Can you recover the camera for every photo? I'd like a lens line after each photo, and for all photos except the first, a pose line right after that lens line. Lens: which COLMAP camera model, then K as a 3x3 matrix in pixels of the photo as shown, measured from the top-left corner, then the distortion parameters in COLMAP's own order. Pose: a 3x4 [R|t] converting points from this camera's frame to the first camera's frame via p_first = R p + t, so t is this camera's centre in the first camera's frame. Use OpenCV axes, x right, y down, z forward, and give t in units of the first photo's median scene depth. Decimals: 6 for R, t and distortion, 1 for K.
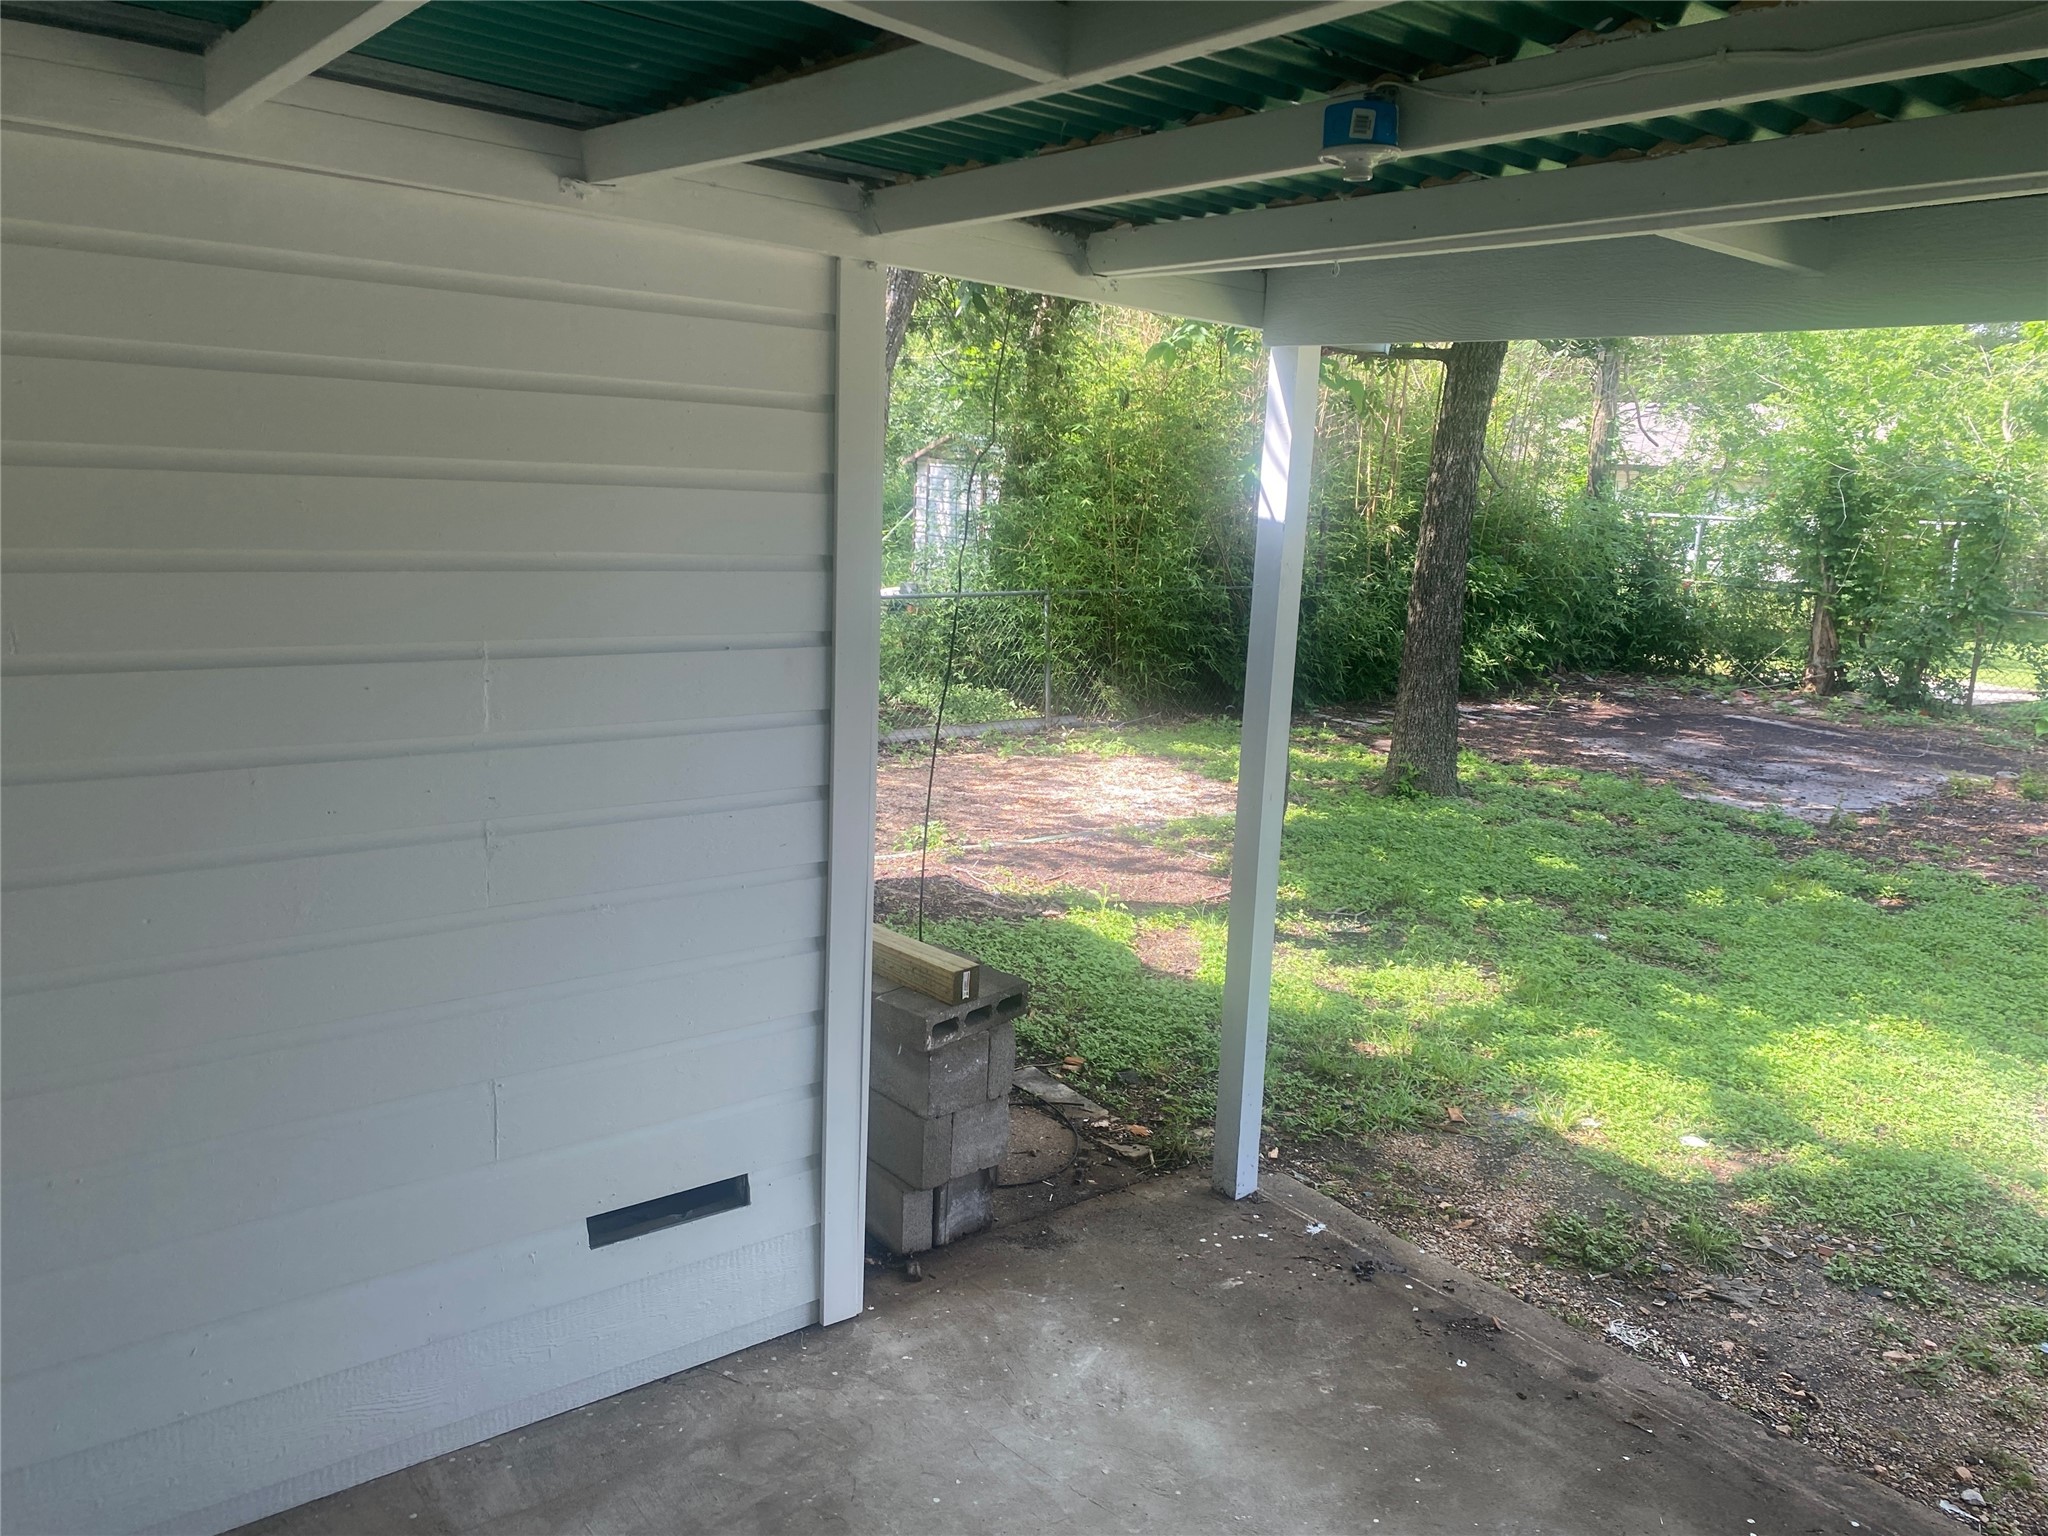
lens RADIAL K [[1584.3, 0, 1027.7], [0, 1584.3, 760.7], [0, 0, 1]] dist [0.058595, -0.045781]
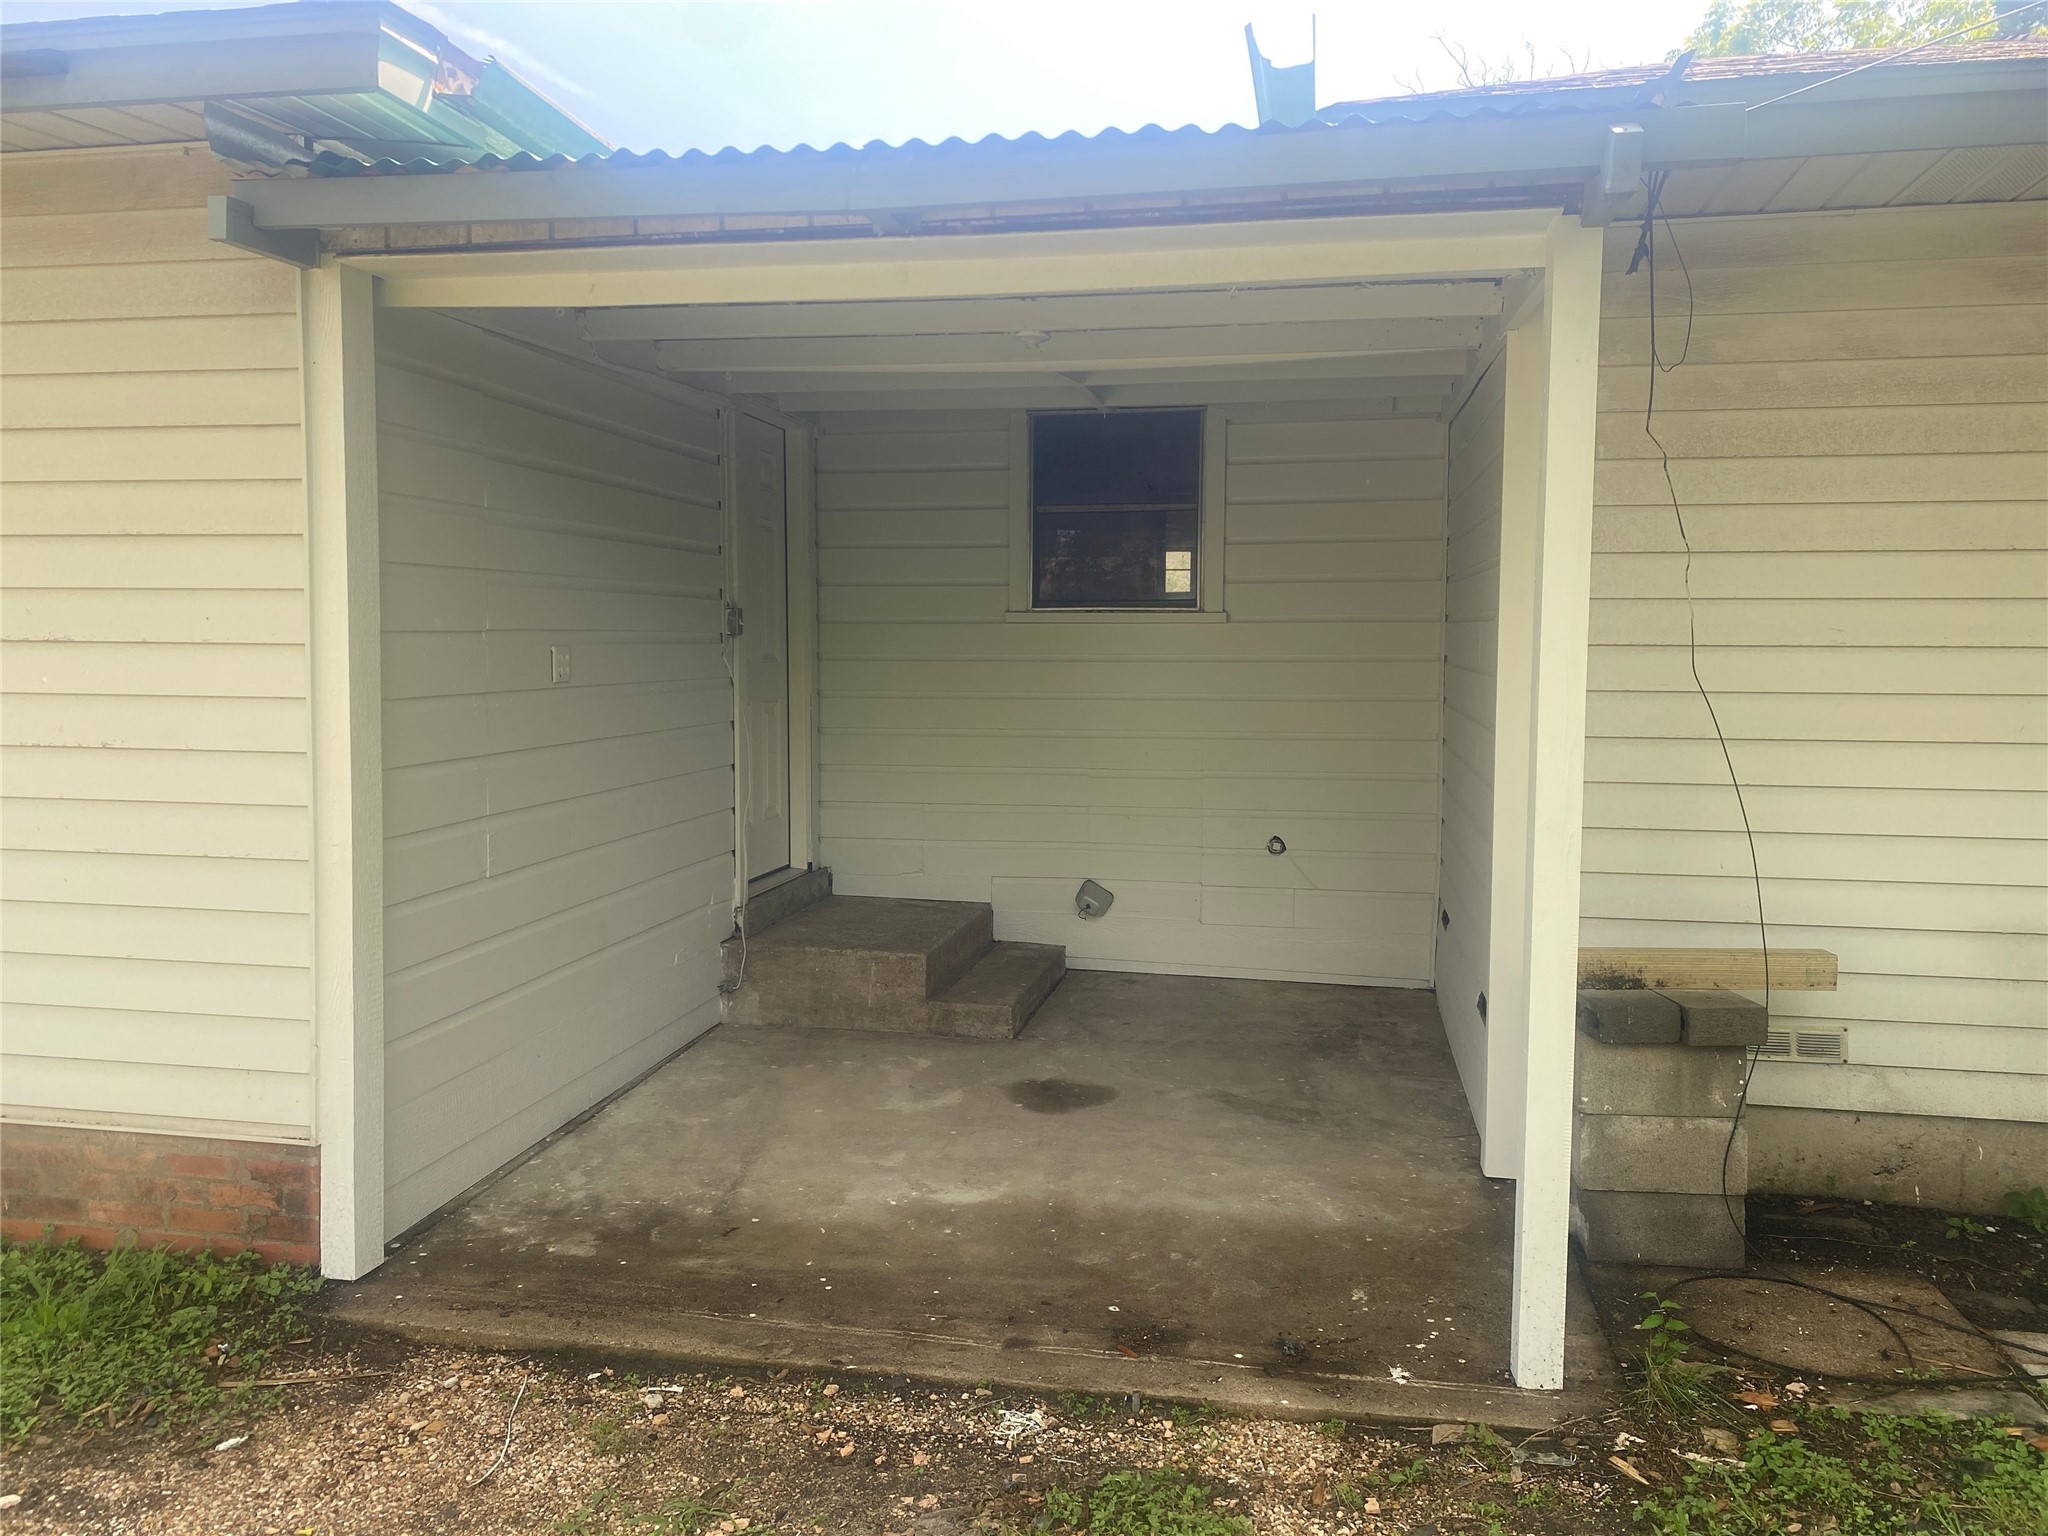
lens RADIAL K [[1584.3, 0, 1027.7], [0, 1584.3, 760.7], [0, 0, 1]] dist [0.058595, -0.045781]
pose [[-0.754879, -0.005248, -0.655843, 0.722795], [-0.162583, 0.970254, 0.179370, -0.088721], [0.635393, 0.242031, -0.733278, 1.211825]]
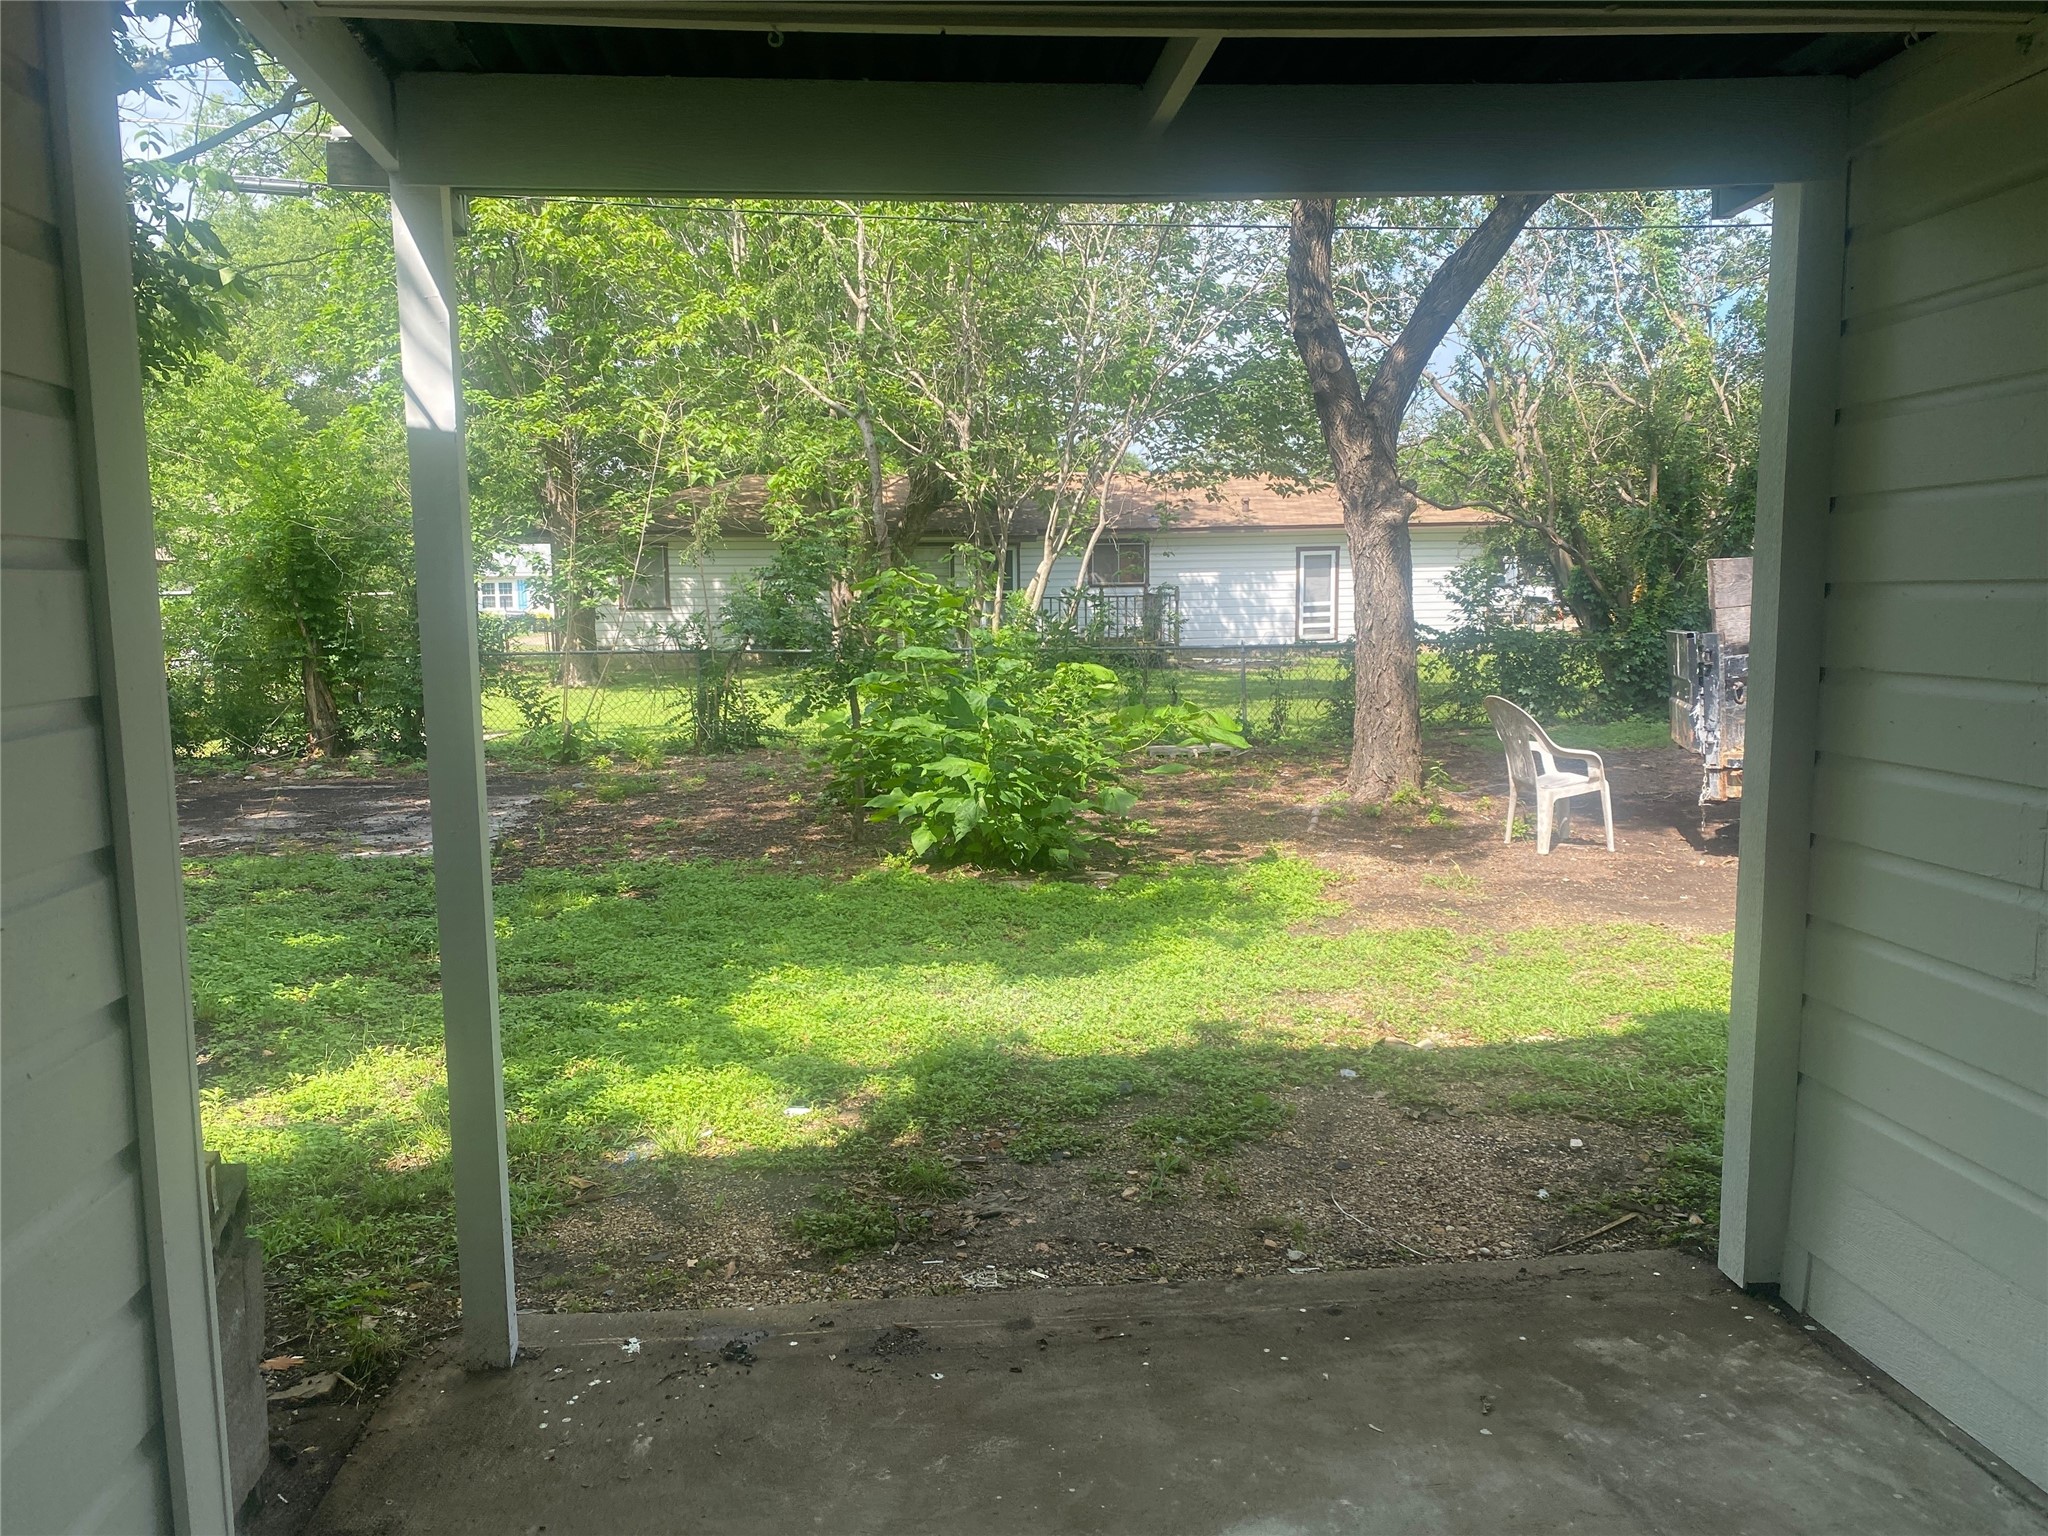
lens RADIAL K [[1584.3, 0, 1027.7], [0, 1584.3, 760.7], [0, 0, 1]] dist [0.058595, -0.045781]
pose [[0.542421, -0.144841, 0.827527, -0.277986], [0.199473, 0.979061, 0.040615, 0.019697], [-0.816082, 0.143039, 0.559955, 0.324961]]
